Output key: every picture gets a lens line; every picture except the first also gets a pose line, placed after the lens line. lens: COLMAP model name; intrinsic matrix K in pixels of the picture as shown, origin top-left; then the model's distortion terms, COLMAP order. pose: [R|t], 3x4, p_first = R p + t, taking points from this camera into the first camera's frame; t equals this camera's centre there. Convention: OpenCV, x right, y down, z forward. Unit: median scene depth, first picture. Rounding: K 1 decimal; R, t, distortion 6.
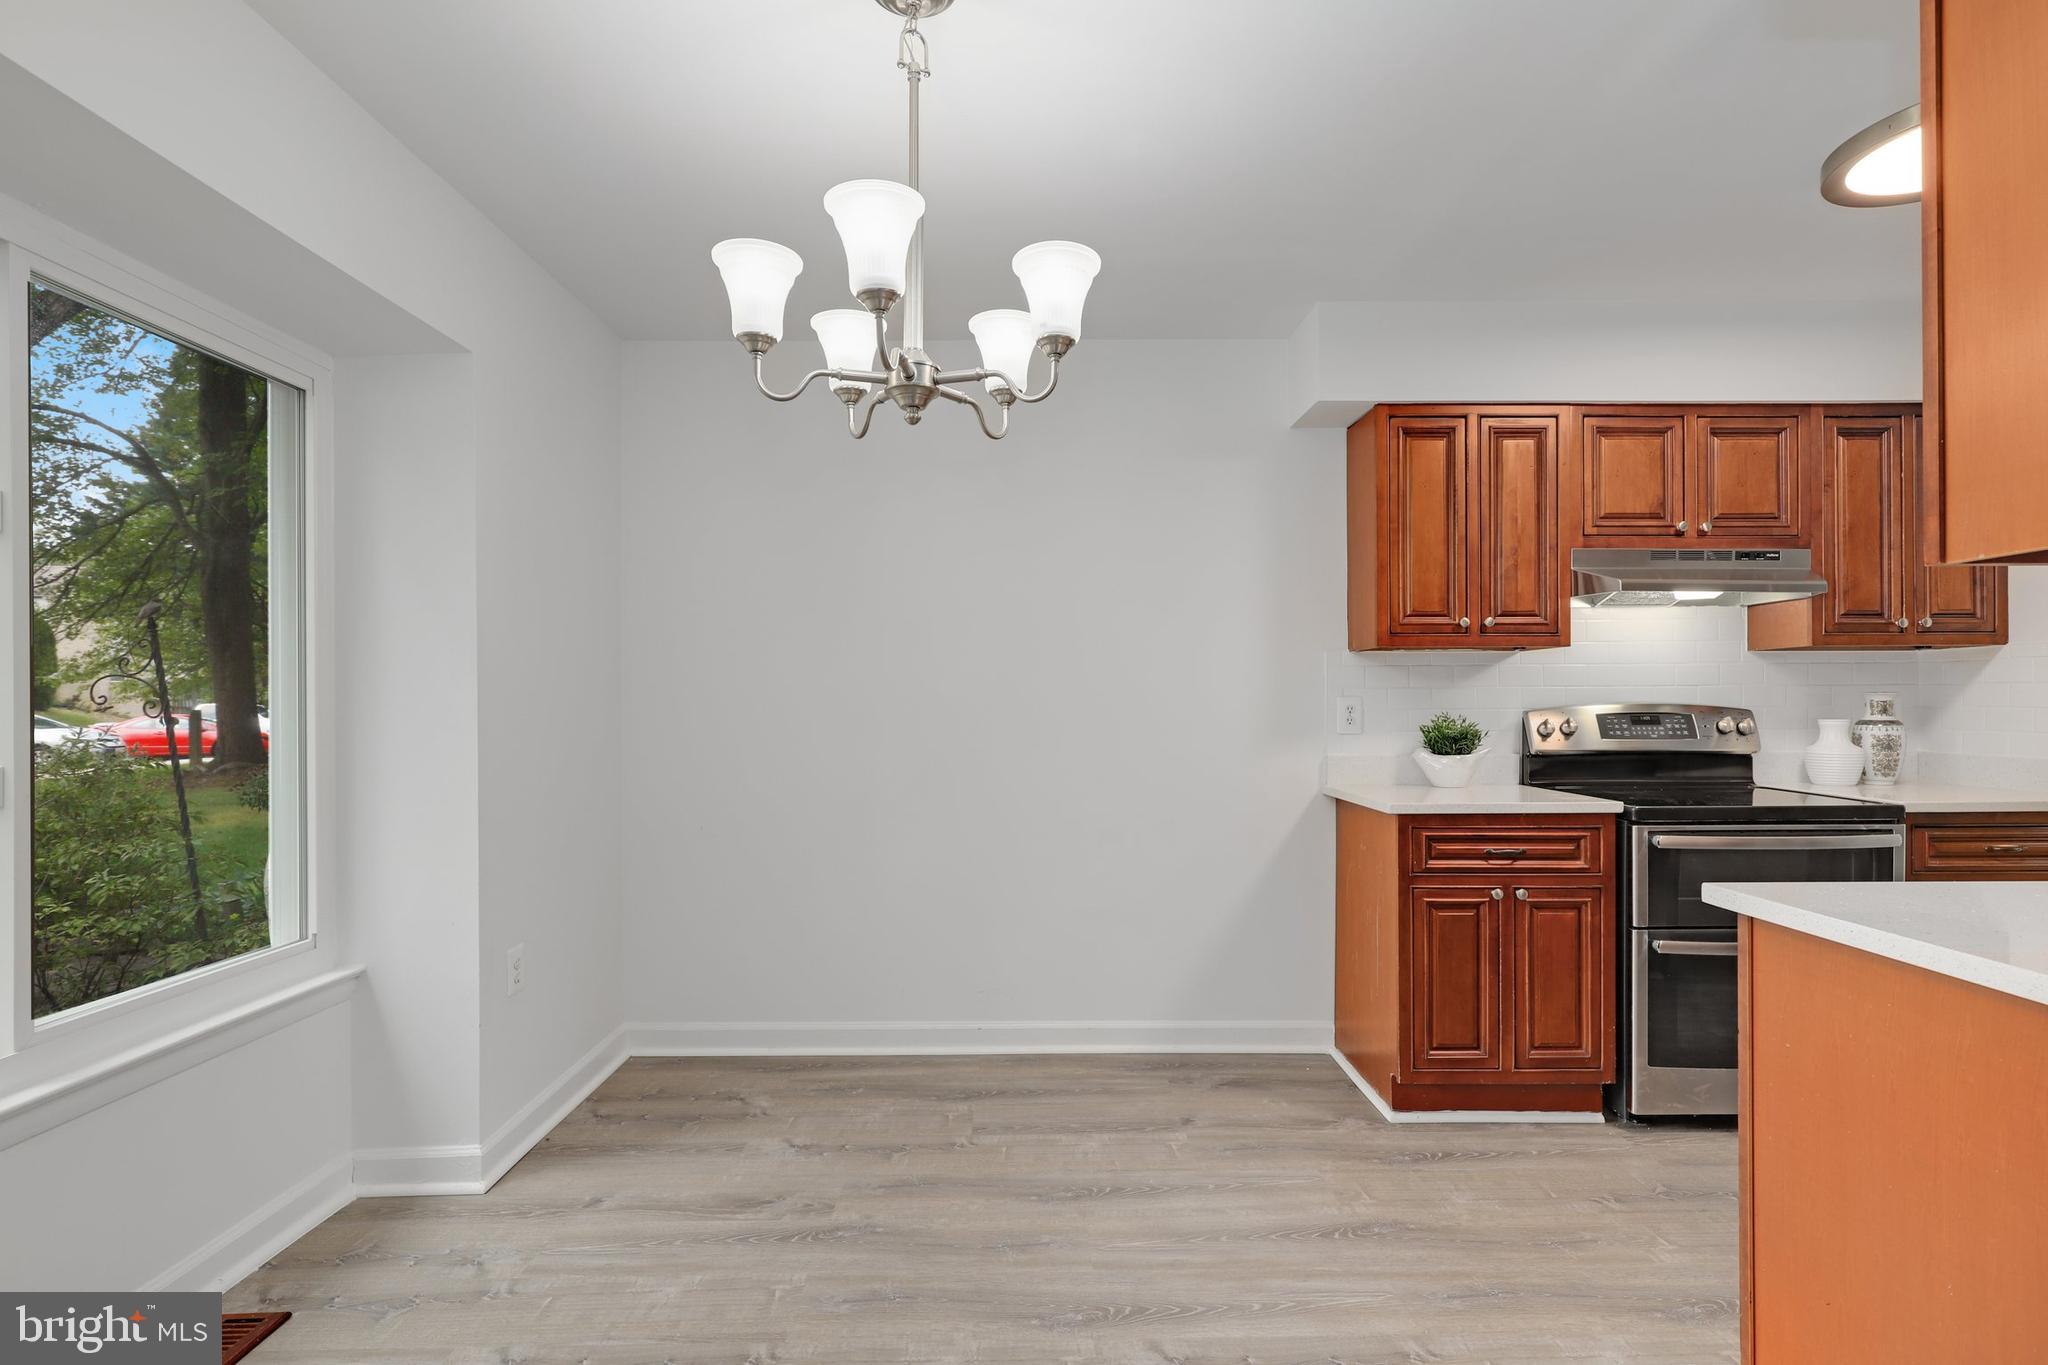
lens RADIAL K [[1012.4, 0, 1029.3], [0, 1012.4, 701.5], [0, 0, 1]] dist [0.000343, -0.001393]
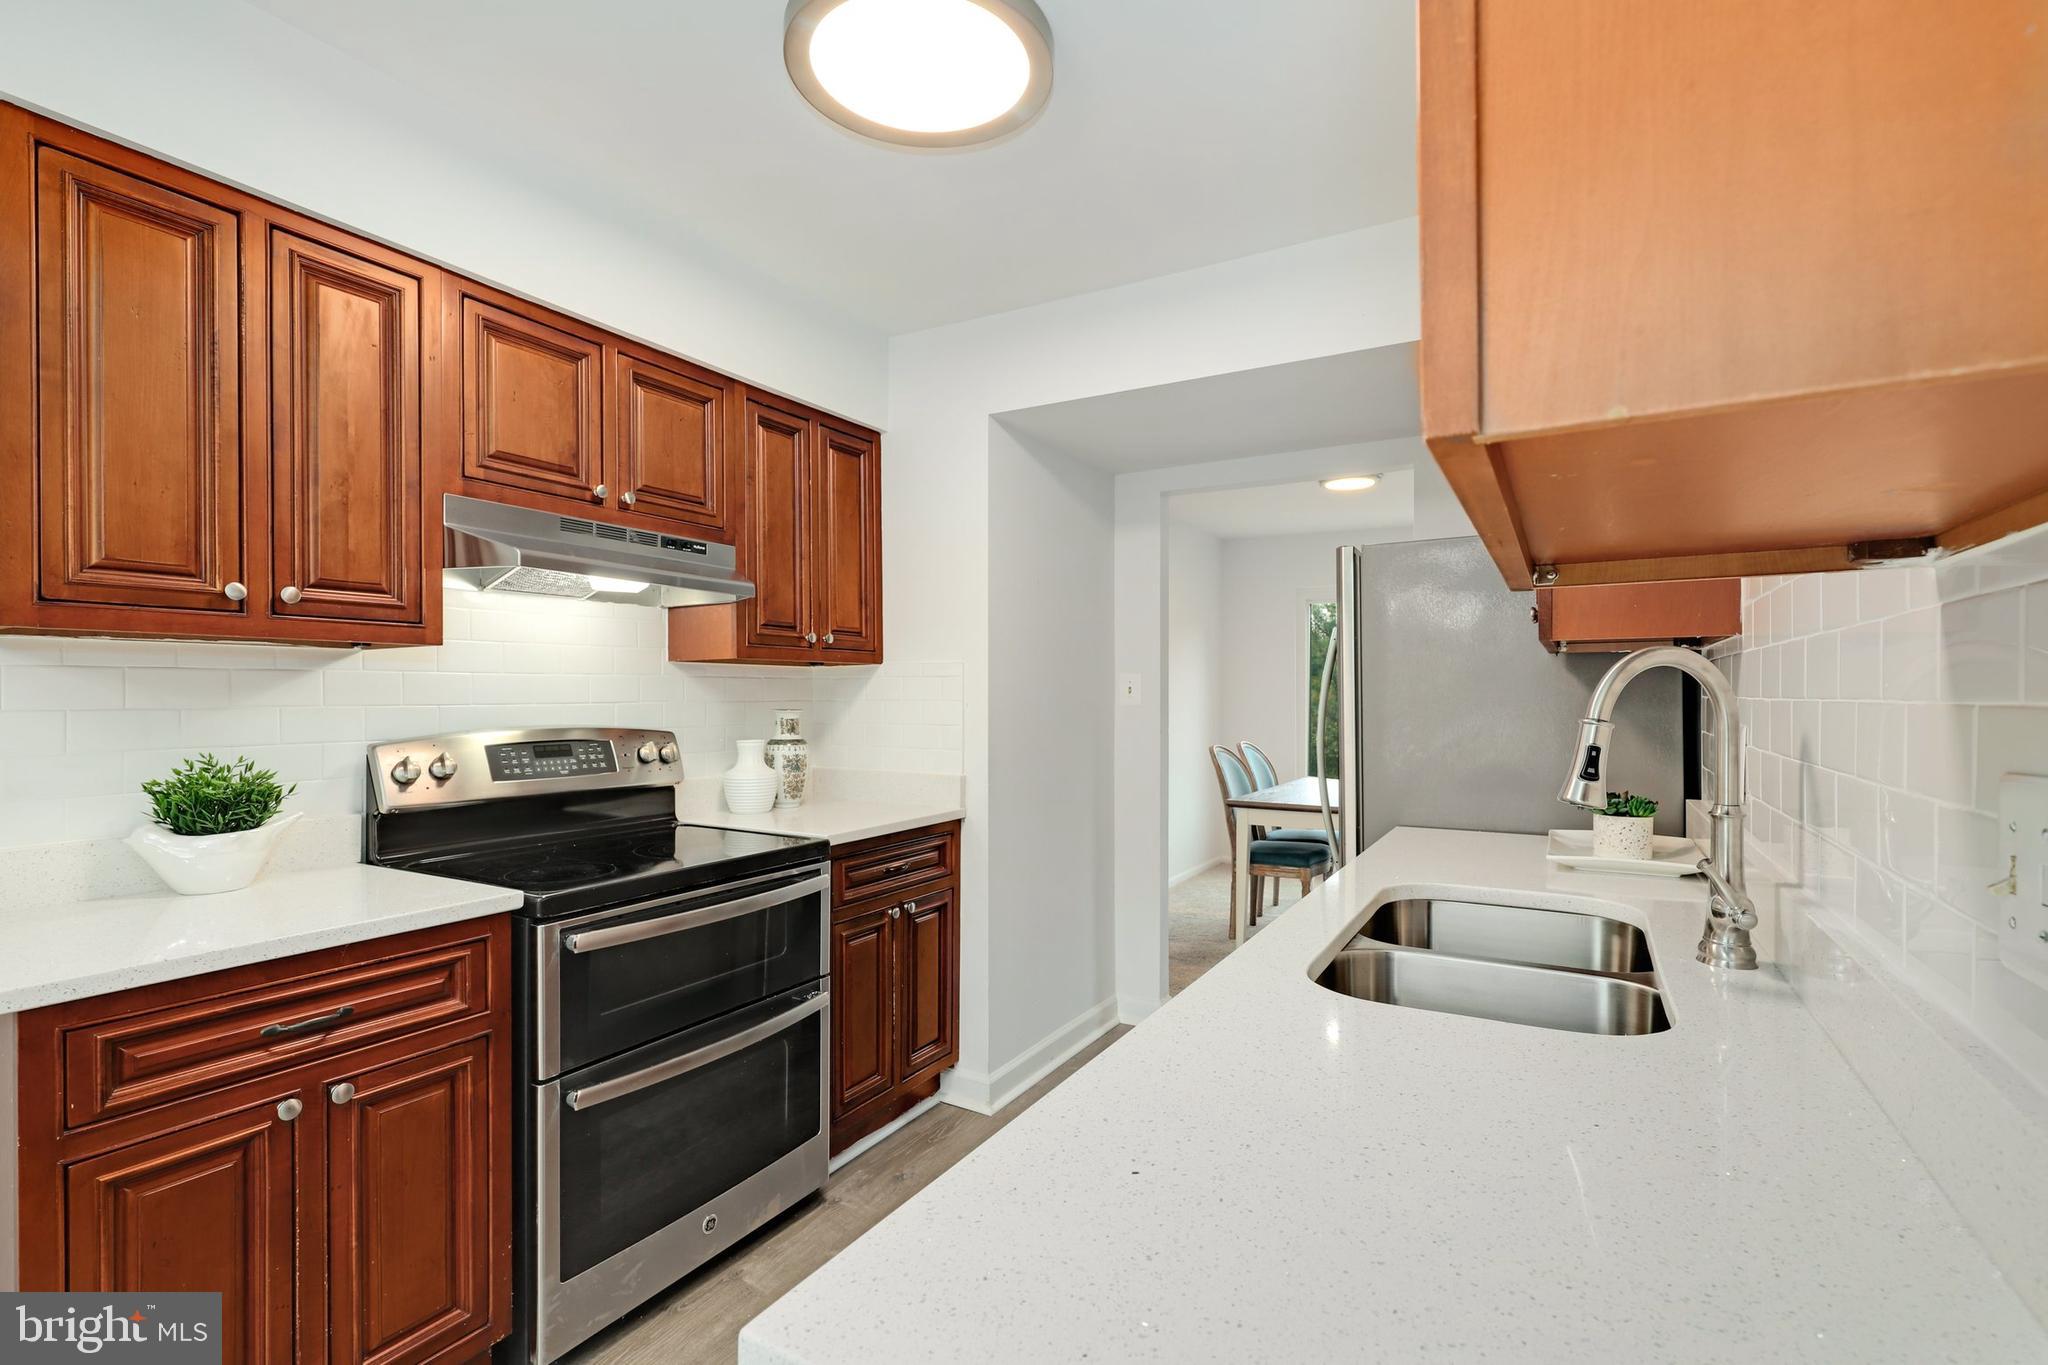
lens RADIAL K [[939.4, 0, 1026.0], [0, 939.4, 701.7], [0, 0, 1]] dist [0.001457, -0.001743]
pose [[0.522498, -0.002345, 0.852637, 0.218143], [0.000524, 0.999997, 0.002430, -0.019826], [-0.852640, -0.000823, 0.522498, 0.370591]]
